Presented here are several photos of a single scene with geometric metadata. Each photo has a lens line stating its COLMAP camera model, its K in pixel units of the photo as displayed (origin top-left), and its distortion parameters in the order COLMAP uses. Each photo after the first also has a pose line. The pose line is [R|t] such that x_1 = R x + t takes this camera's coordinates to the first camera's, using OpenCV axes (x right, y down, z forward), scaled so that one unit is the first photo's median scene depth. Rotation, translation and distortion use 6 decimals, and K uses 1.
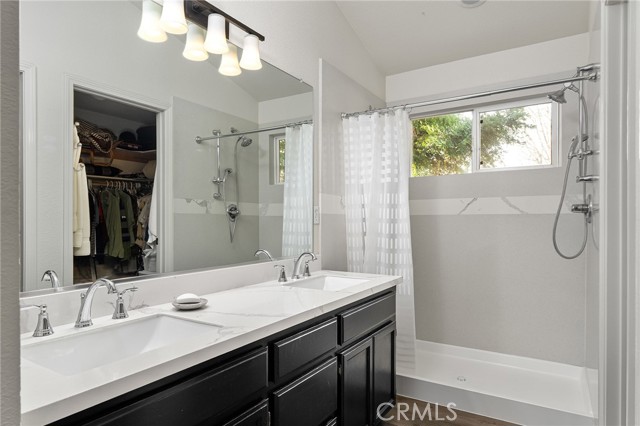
lens RADIAL K [[388.8, 0, 319.2], [0, 388.8, 217.9], [0, 0, 1]] dist [-0.001475, -0.003480]
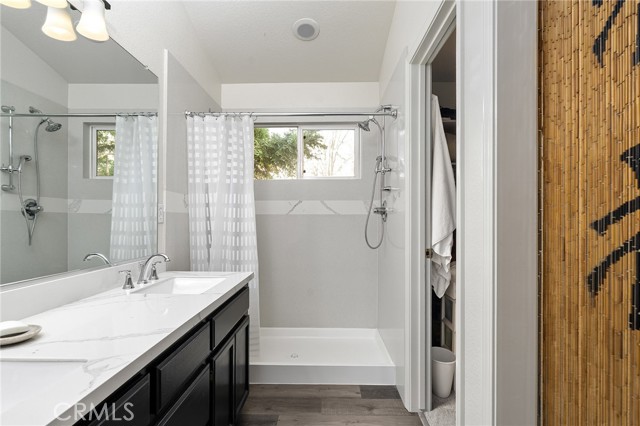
lens RADIAL K [[337.8, 0, 321.2], [0, 337.8, 215.0], [0, 0, 1]] dist [-0.001858, 0.003410]
pose [[0.858402, 0.009371, 0.512893, -0.089662], [-0.007666, 0.999956, -0.005439, -0.002433], [-0.512921, 0.000737, 0.858436, 0.091127]]
